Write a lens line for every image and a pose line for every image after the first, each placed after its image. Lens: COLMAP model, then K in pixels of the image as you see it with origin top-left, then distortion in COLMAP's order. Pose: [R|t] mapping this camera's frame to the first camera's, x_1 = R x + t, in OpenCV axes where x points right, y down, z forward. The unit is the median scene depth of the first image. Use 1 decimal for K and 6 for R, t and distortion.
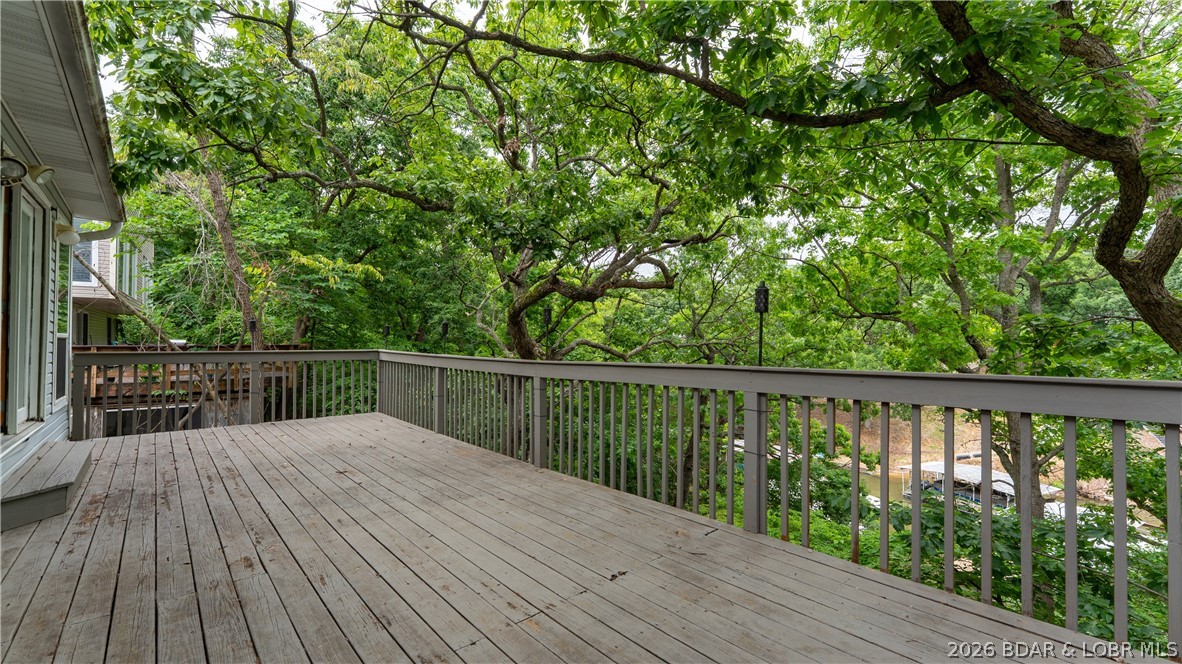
lens RADIAL K [[501.5, 0, 587.8], [0, 501.5, 336.3], [0, 0, 1]] dist [-0.000461, 0.000123]
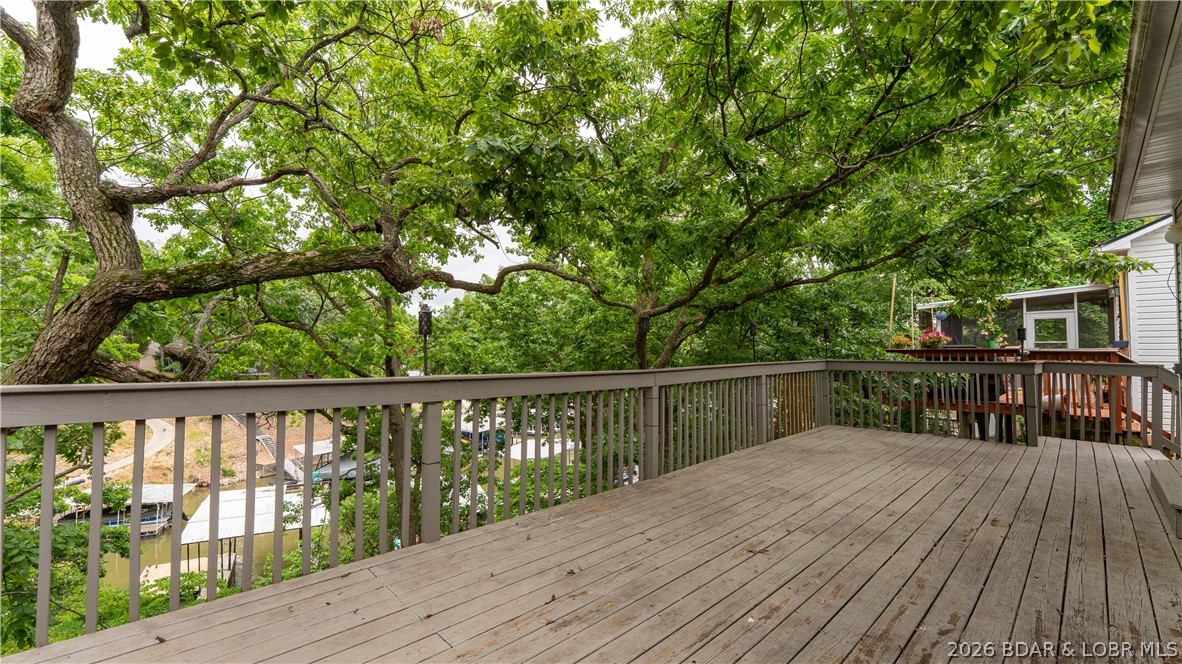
lens RADIAL K [[501.5, 0, 587.8], [0, 501.5, 336.3], [0, 0, 1]] dist [-0.000461, 0.000123]
pose [[-0.072387, 0.028353, 0.996974, -1.382472], [-0.012268, 0.999495, -0.029315, 0.021243], [-0.997301, -0.014353, -0.072003, 1.560577]]
